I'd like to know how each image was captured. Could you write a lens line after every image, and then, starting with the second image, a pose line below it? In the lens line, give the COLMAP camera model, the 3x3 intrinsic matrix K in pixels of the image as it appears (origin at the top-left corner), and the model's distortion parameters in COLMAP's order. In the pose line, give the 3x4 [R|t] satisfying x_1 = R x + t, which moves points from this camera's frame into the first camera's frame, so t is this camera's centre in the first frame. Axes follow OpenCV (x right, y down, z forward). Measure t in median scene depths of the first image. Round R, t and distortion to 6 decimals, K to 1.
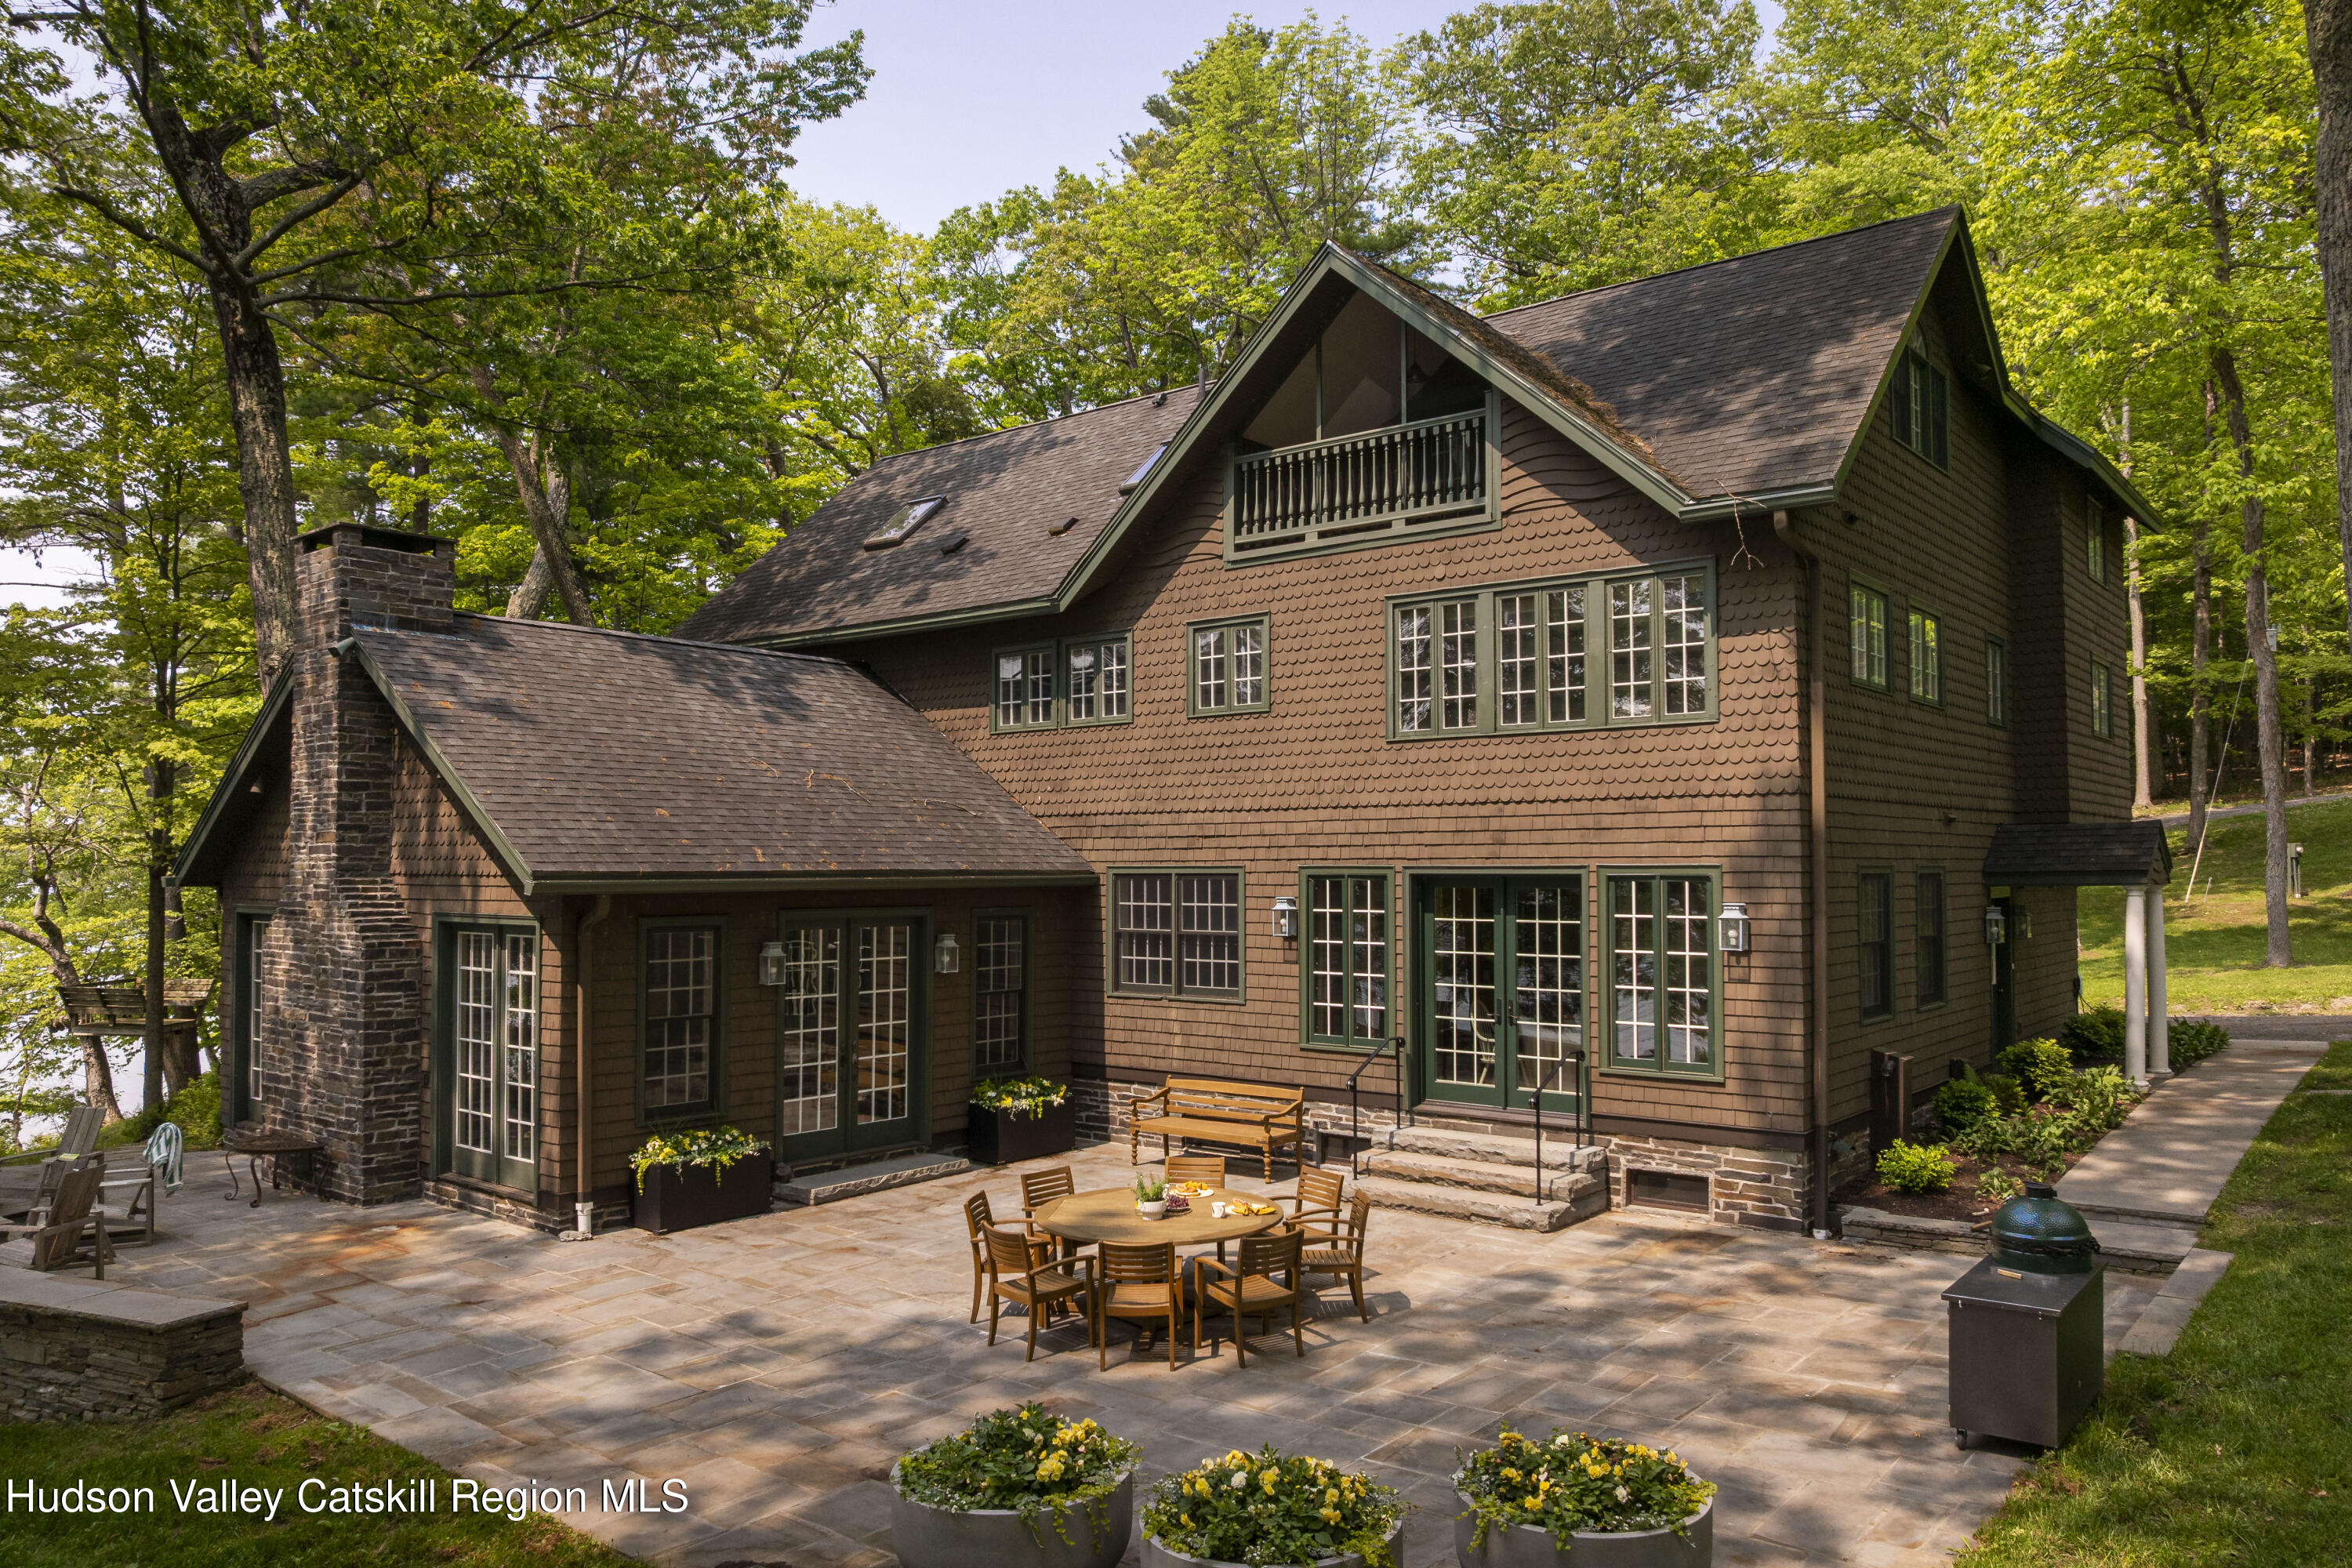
lens RADIAL K [[1638.7, 0, 1104.8], [0, 1638.7, 800.3], [0, 0, 1]] dist [-0.038492, -0.000404]
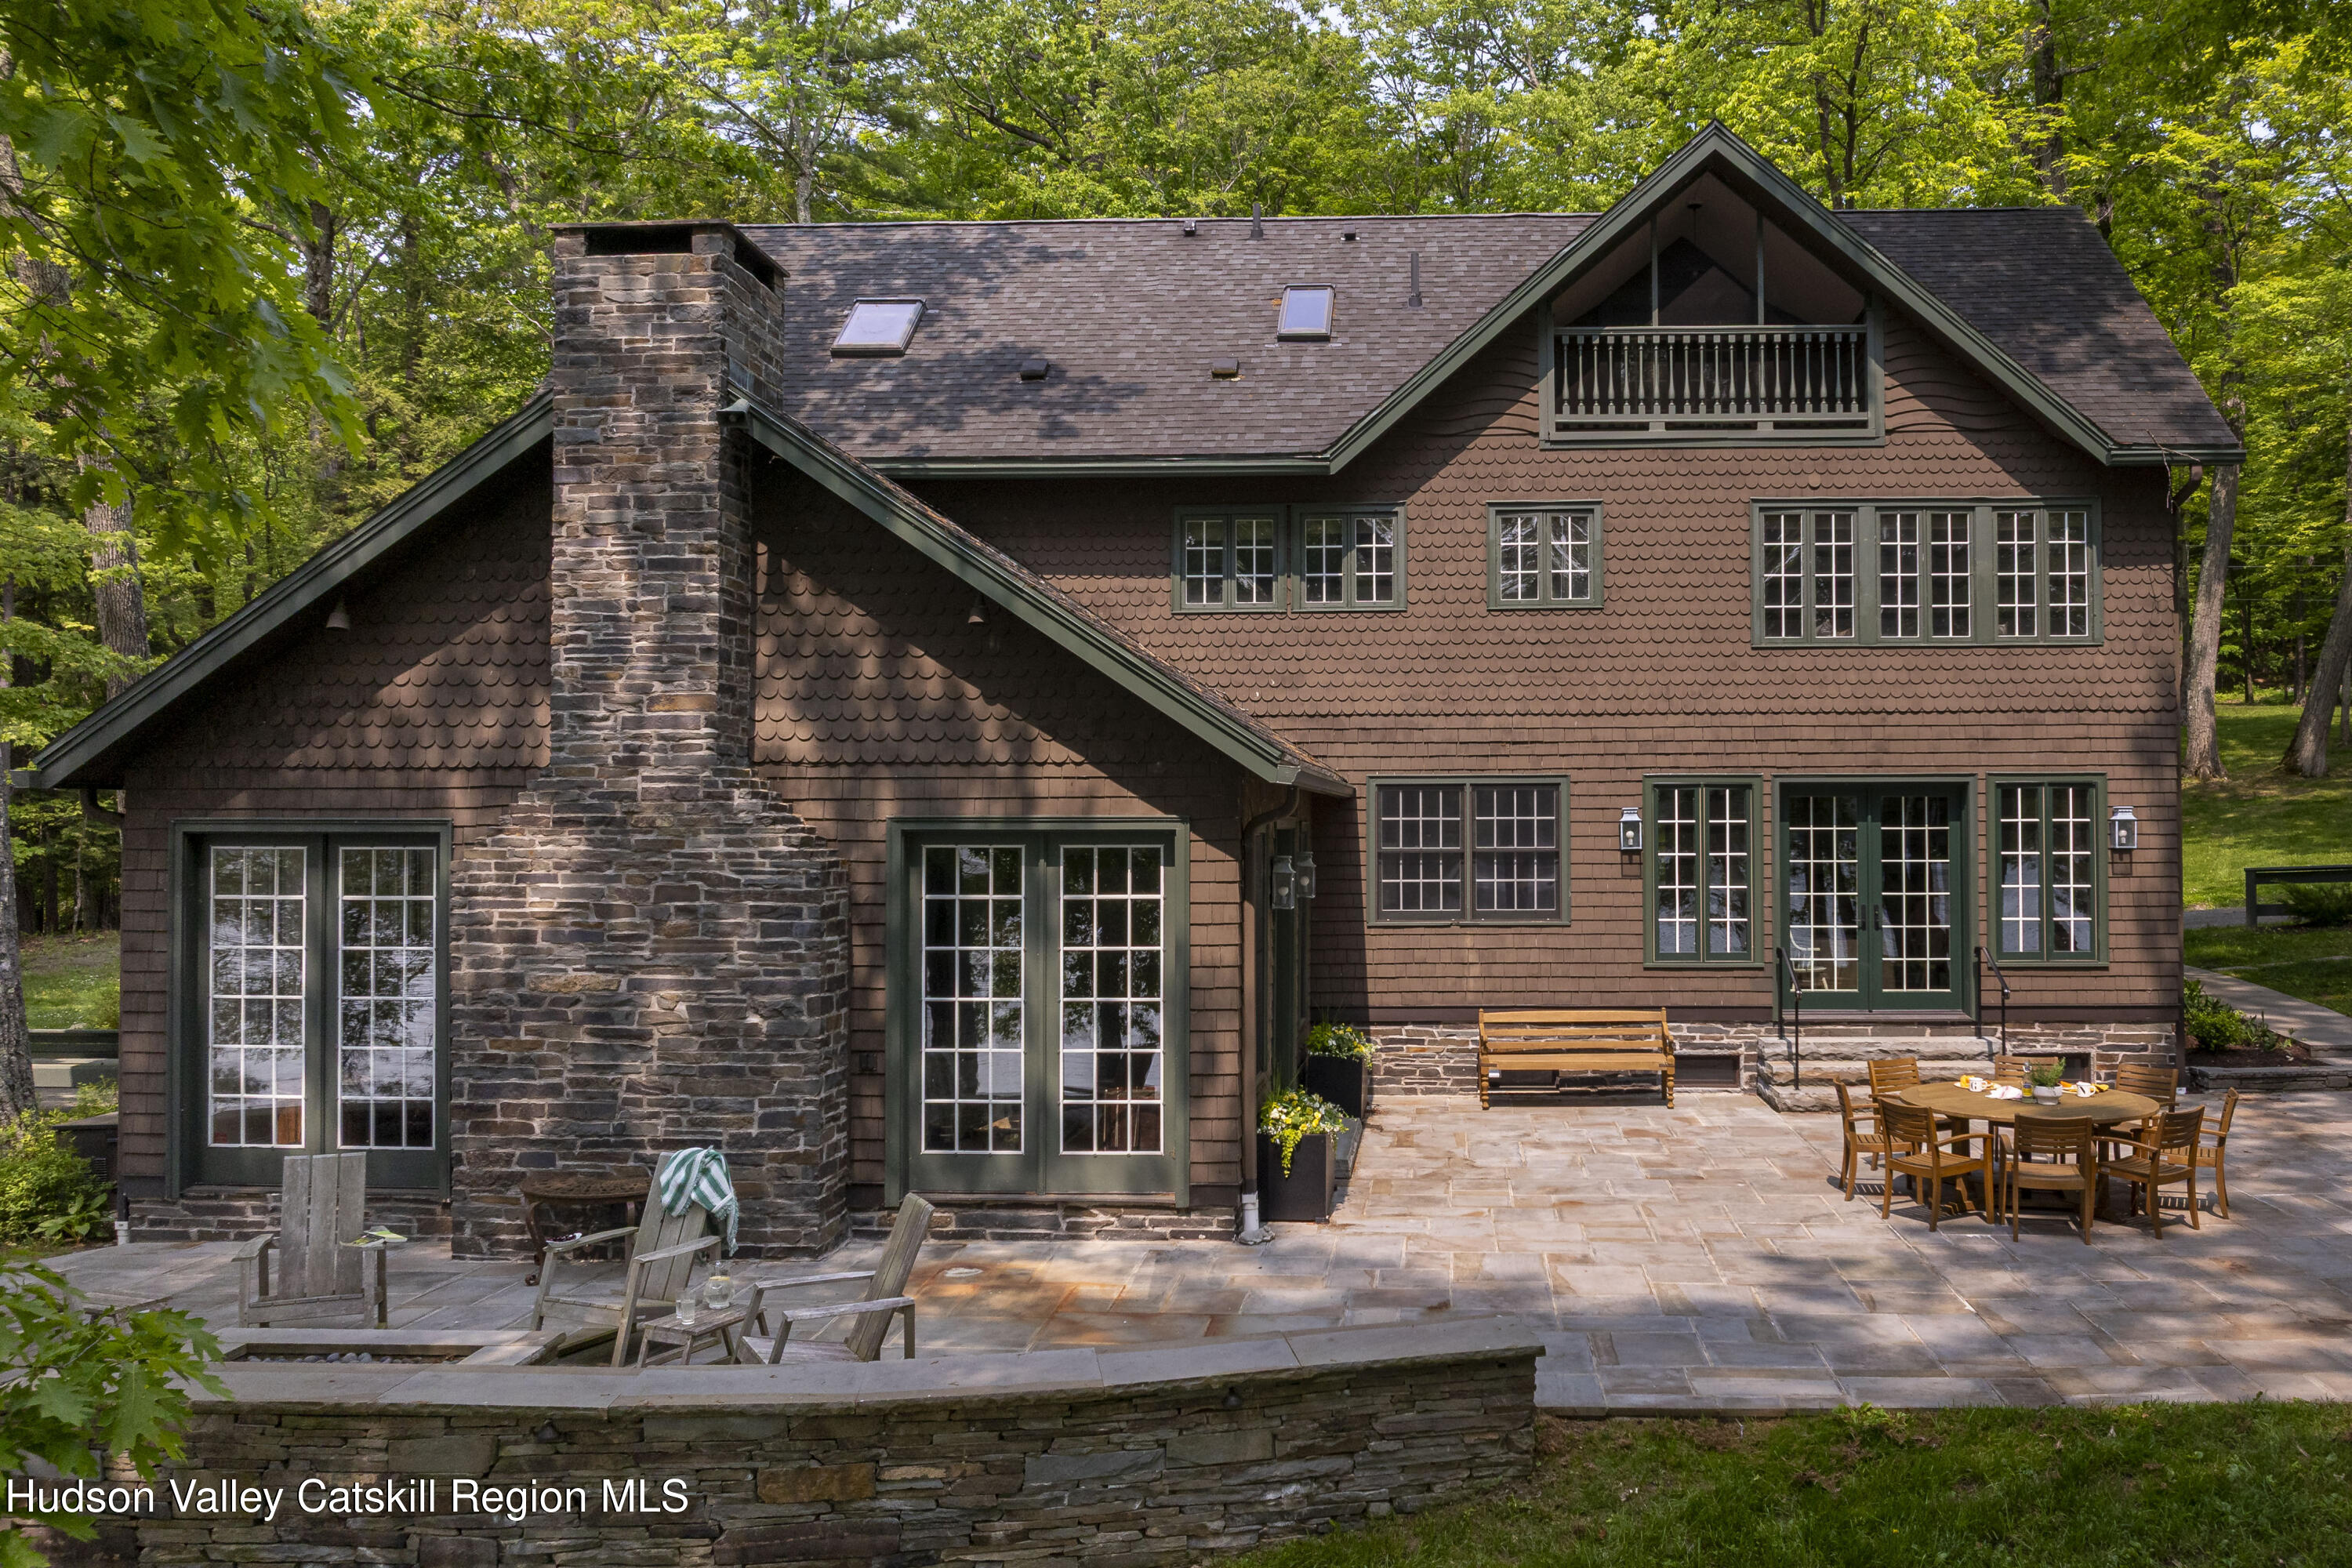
lens RADIAL K [[1864.9, 0, 1176.0], [0, 1864.9, 784.0], [0, 0, 1]] dist [-0.039469, 0.002574]
pose [[0.794558, 0.014294, 0.607020, -0.776994], [-0.023732, 0.999690, 0.007524, 0.045717], [-0.606725, -0.020384, 0.794651, 0.327312]]
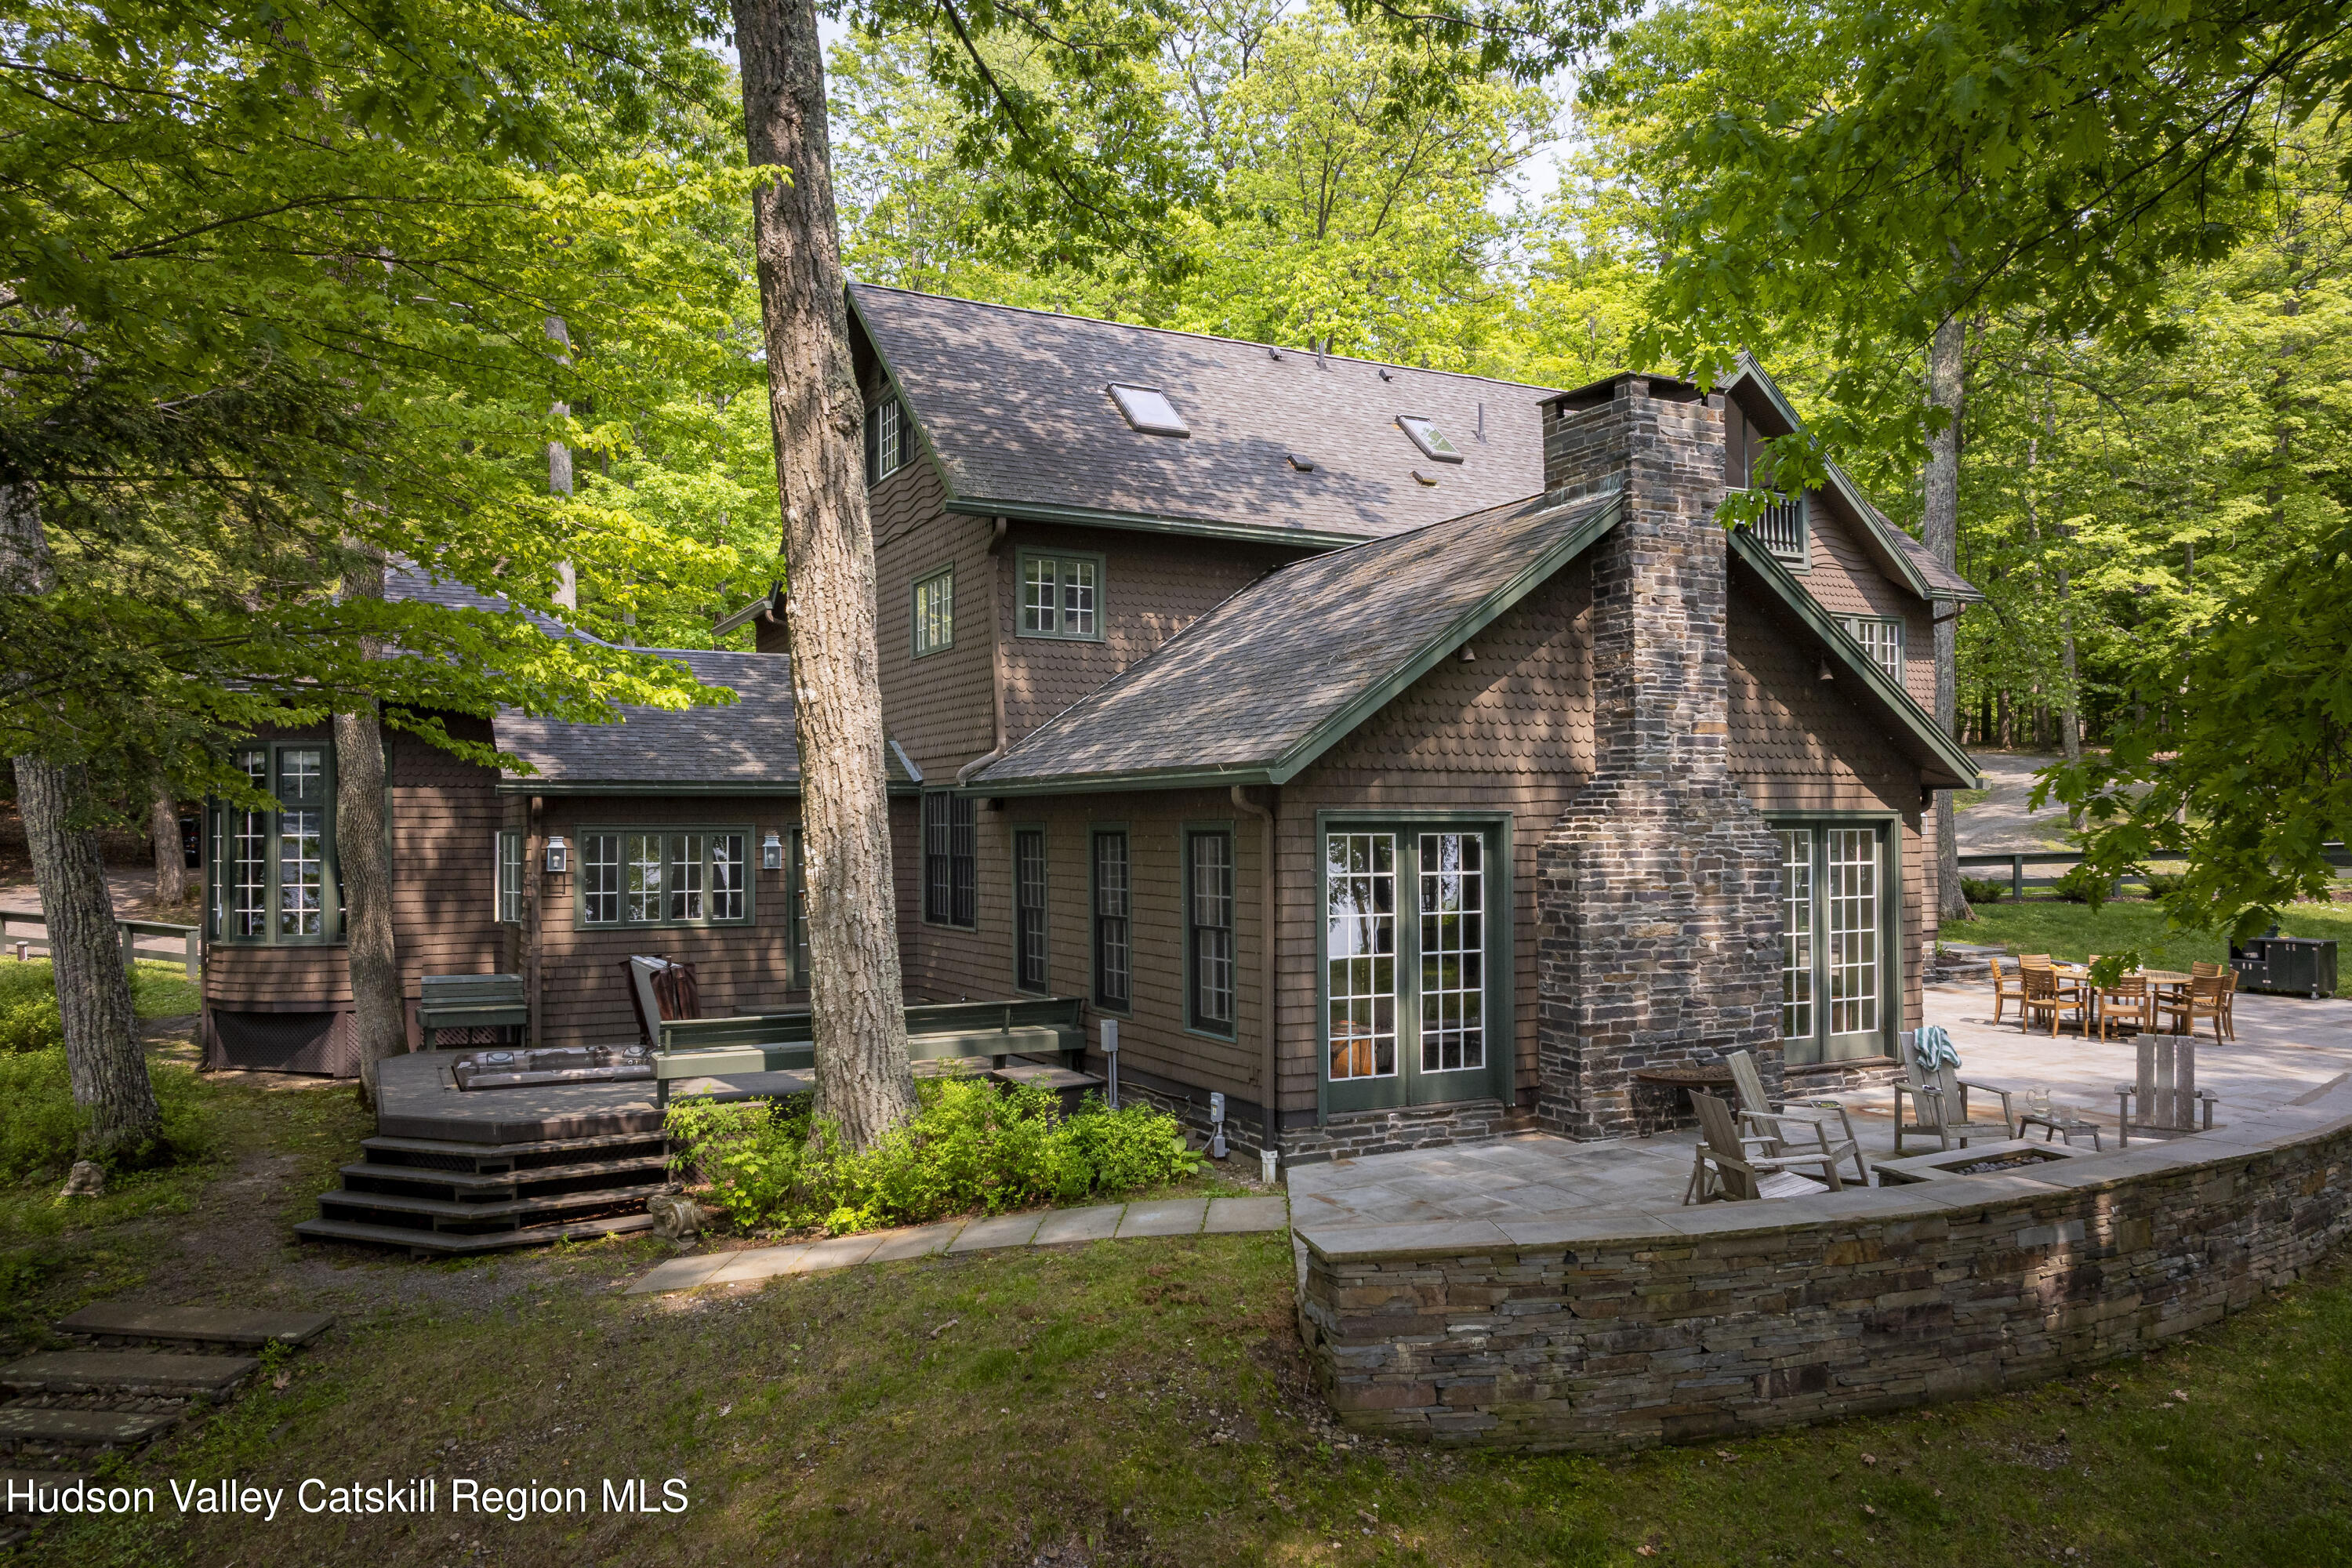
lens RADIAL K [[1638.7, 0, 1104.8], [0, 1638.7, 800.3], [0, 0, 1]] dist [-0.038492, -0.000404]
pose [[0.400987, 0.014811, 0.915964, -1.418406], [-0.032682, 0.999464, -0.001854, 0.075116], [-0.915501, -0.029193, 0.401256, 0.944142]]
